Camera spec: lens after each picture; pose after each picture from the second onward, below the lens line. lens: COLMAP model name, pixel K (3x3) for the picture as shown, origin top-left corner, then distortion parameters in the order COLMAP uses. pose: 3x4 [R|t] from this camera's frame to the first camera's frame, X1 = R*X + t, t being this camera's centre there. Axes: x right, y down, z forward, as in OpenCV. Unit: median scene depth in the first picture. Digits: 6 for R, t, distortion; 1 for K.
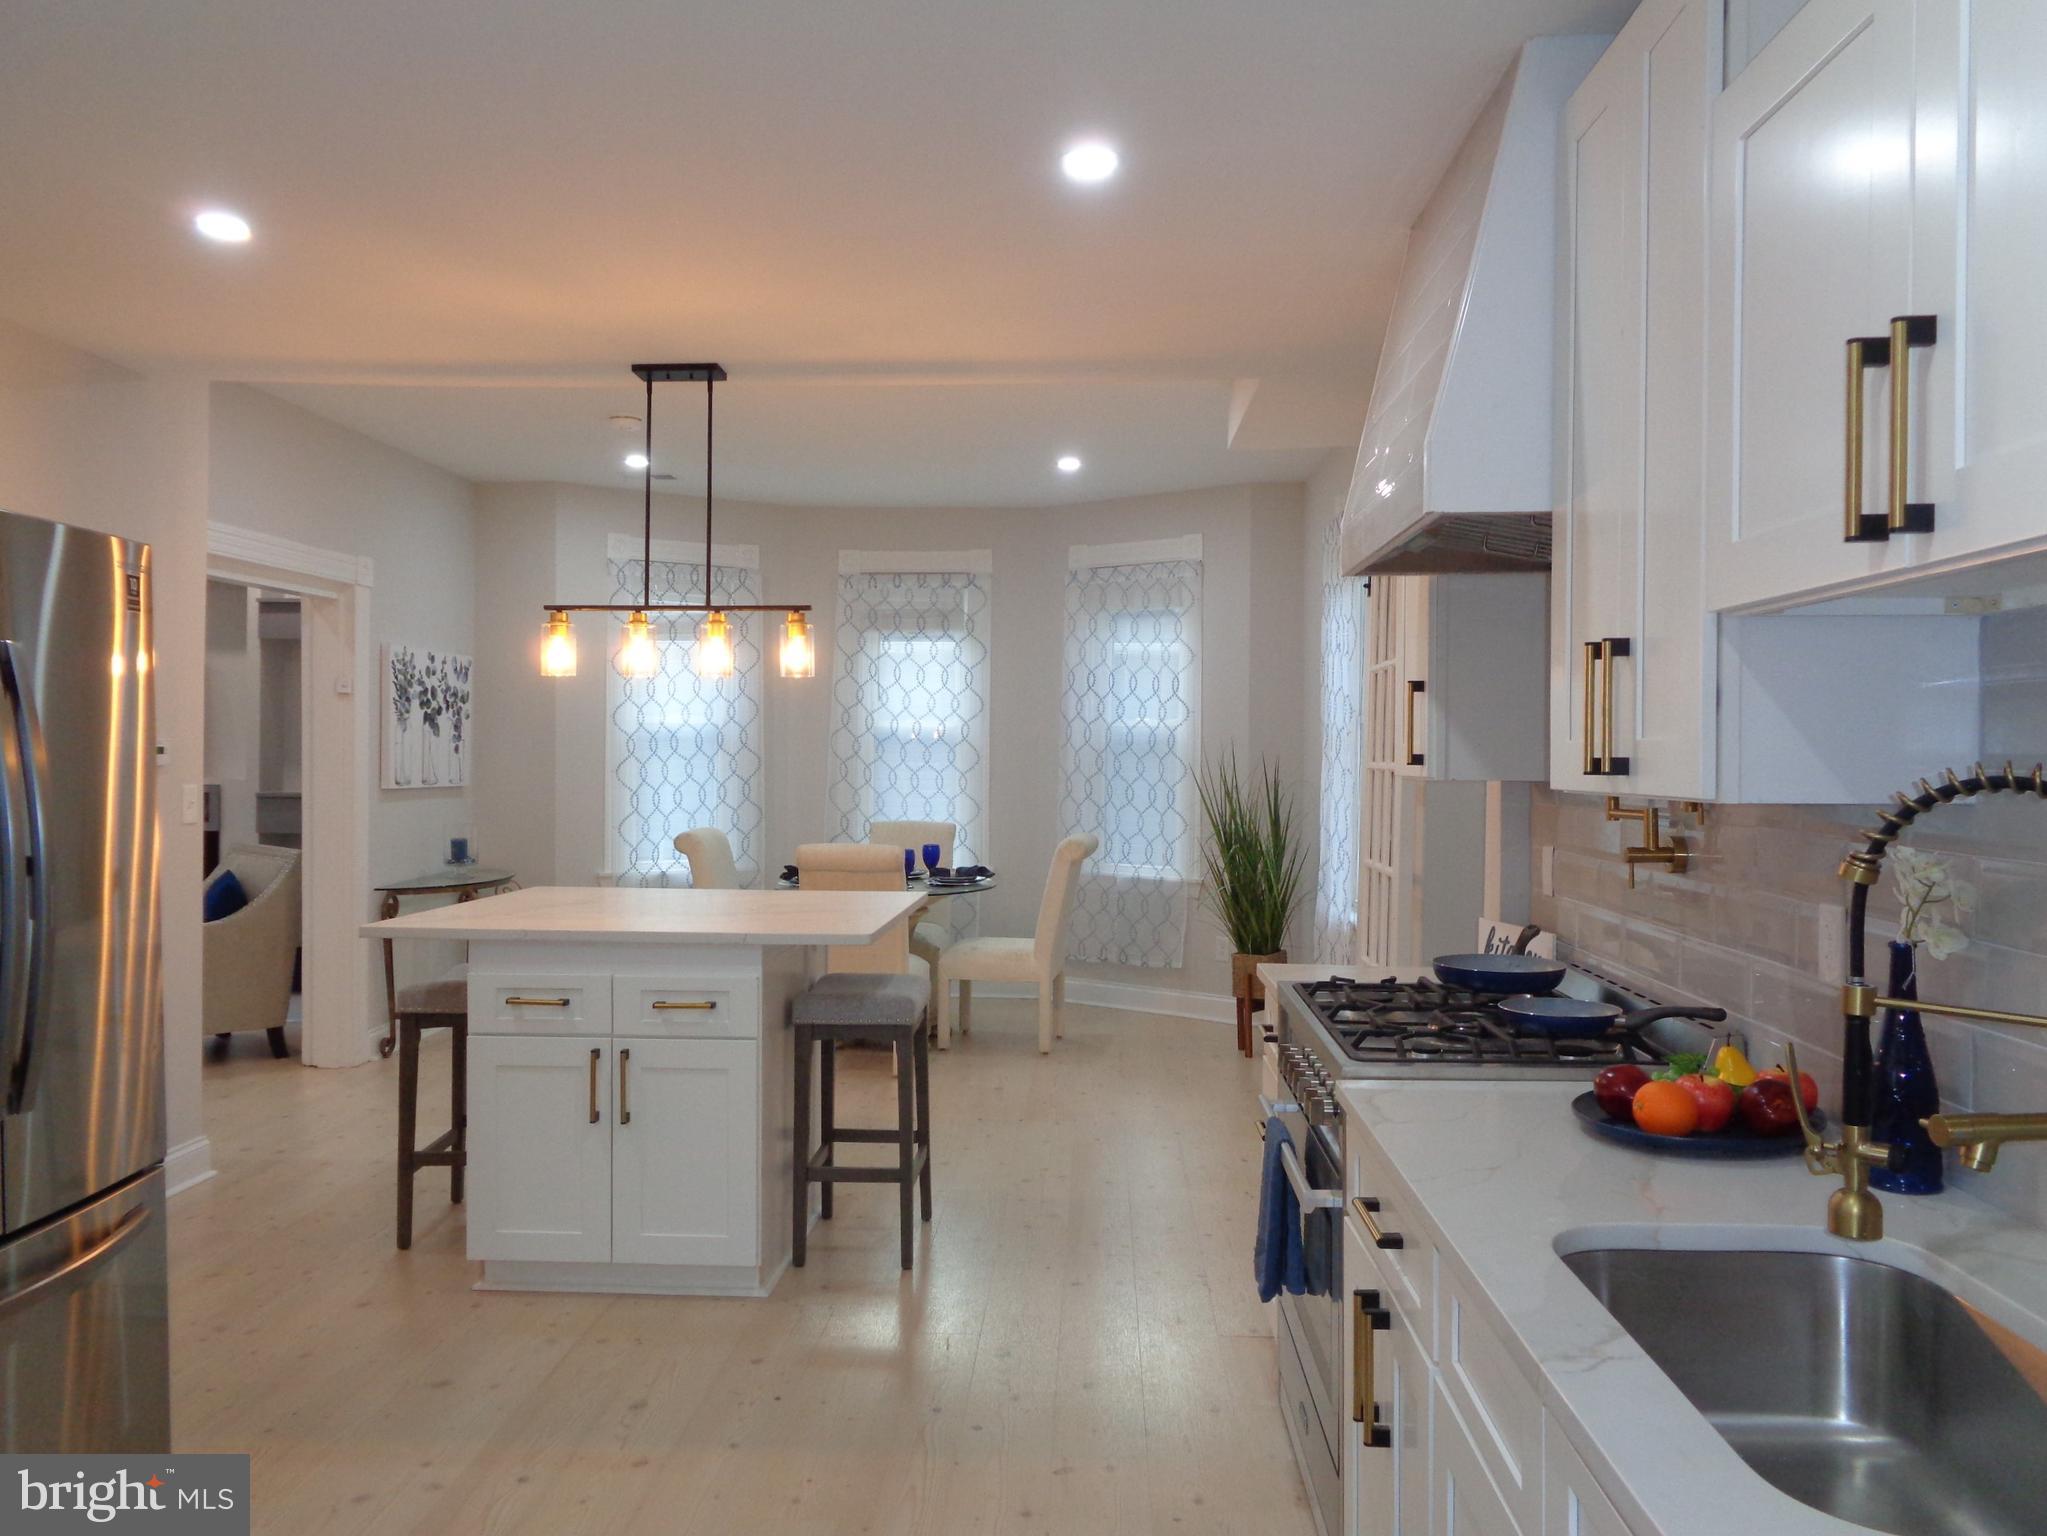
lens RADIAL K [[1523.0, 0, 1025.4], [0, 1523.0, 768.5], [0, 0, 1]] dist [-0.000870, -0.001820]
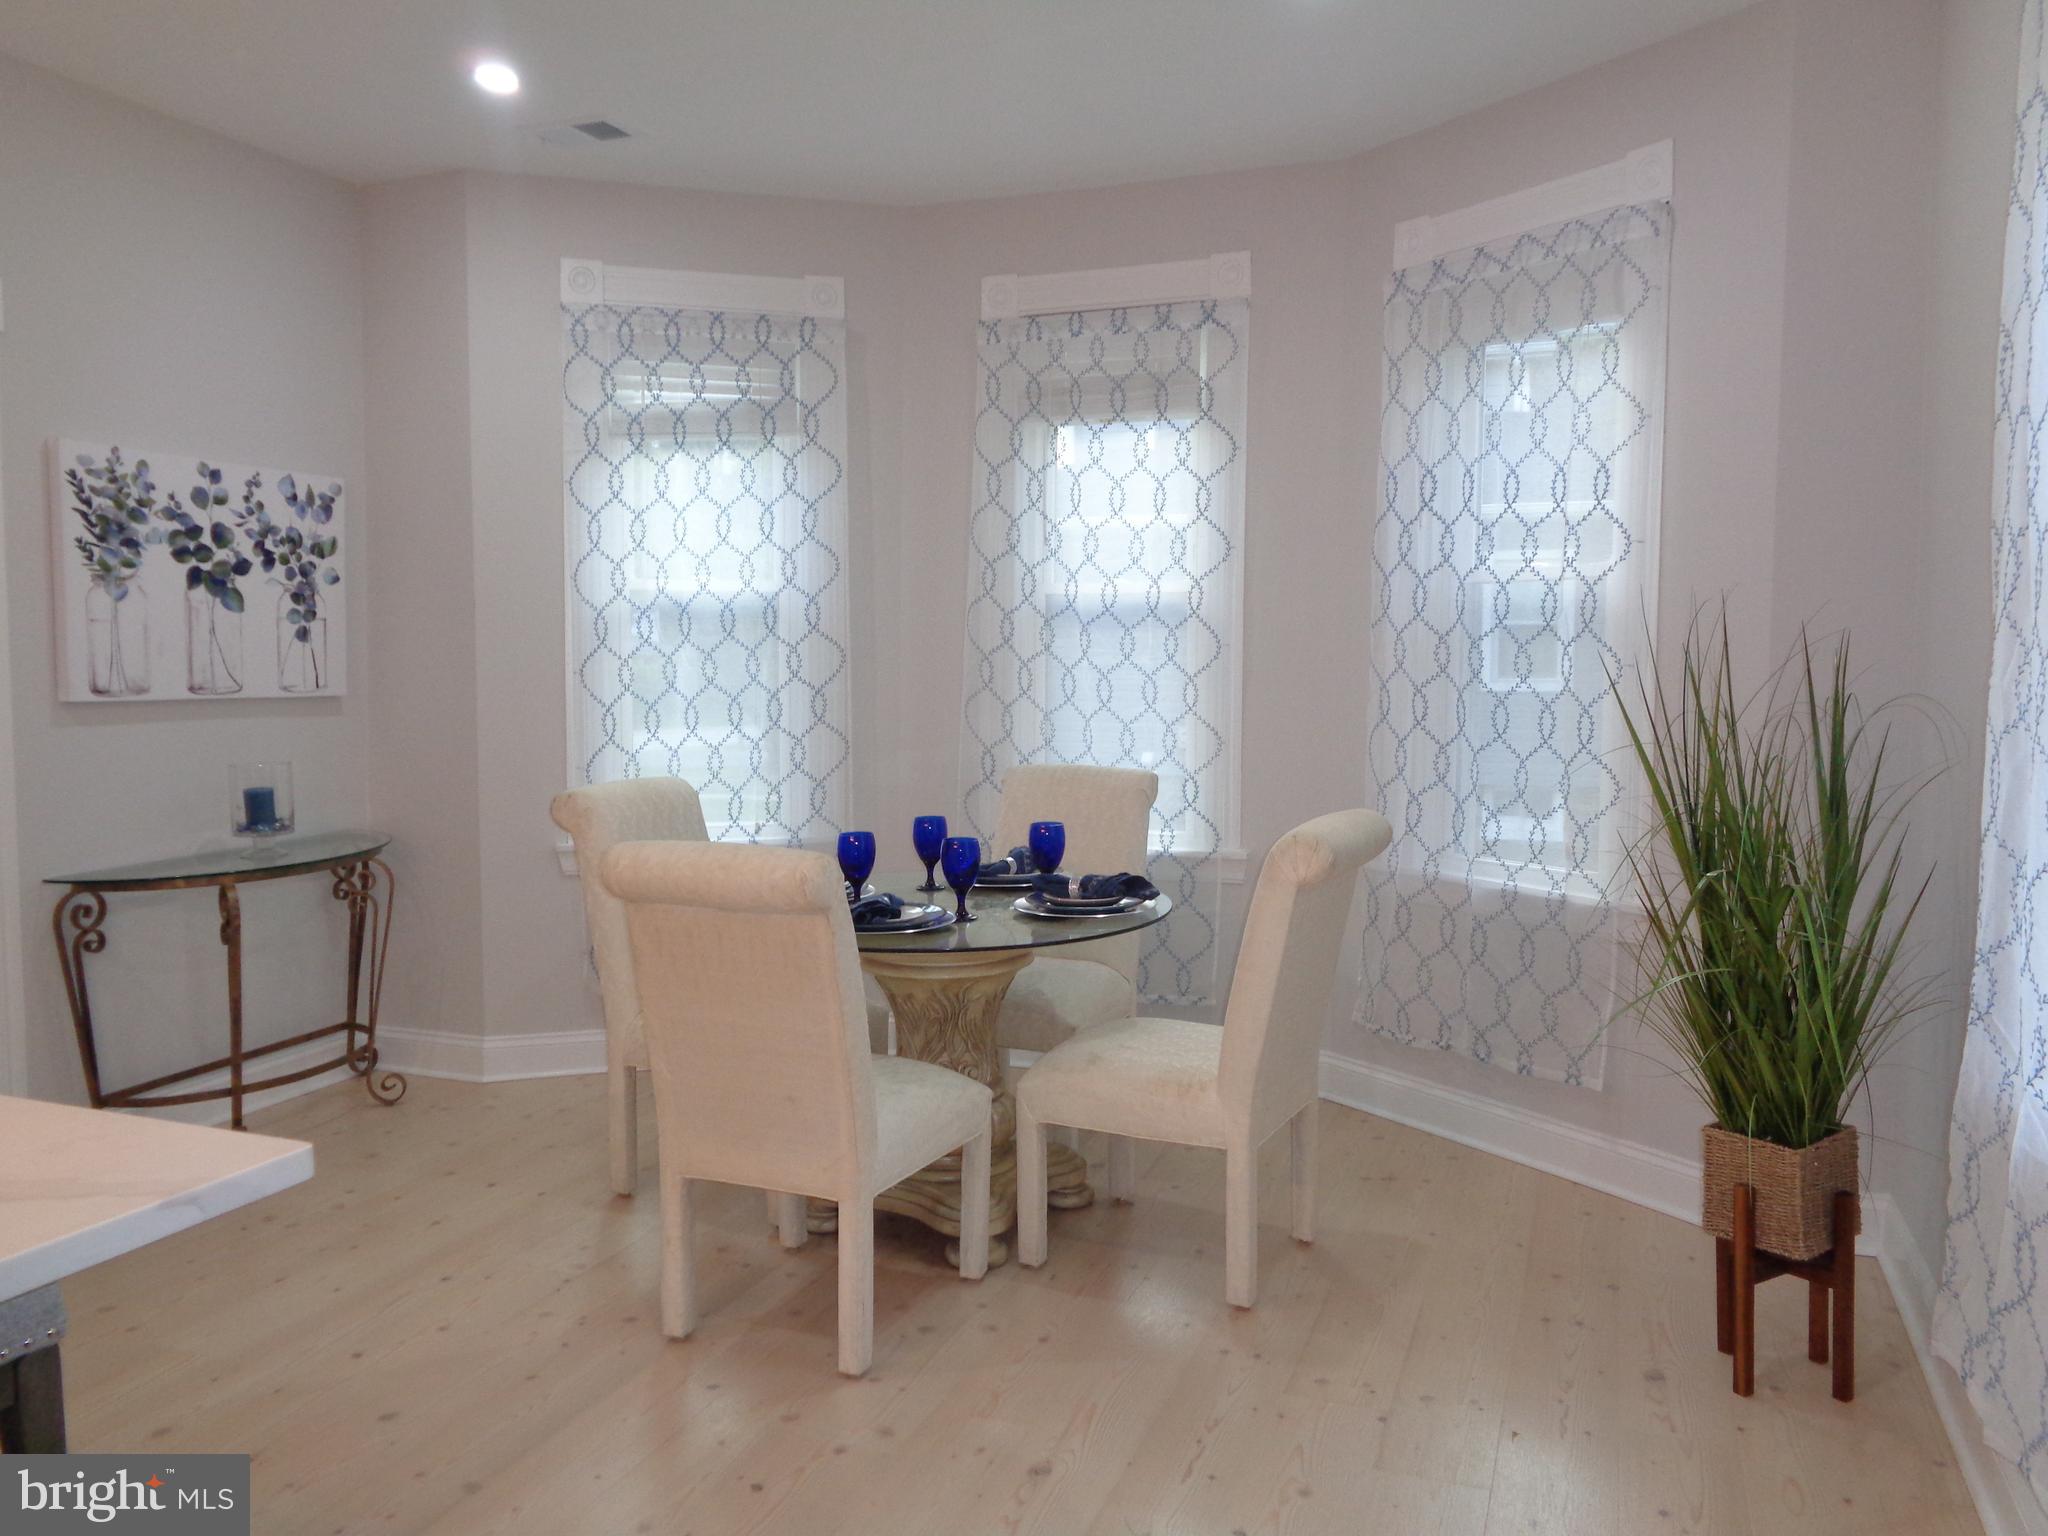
lens RADIAL K [[1529.6, 0, 1032.8], [0, 1529.6, 760.7], [0, 0, 1]] dist [0.022784, -0.003576]
pose [[0.949286, 0.018384, -0.313875, 0.079768], [-0.000201, 0.998325, 0.057862, 0.001640], [0.314413, -0.054864, 0.947699, 0.483015]]
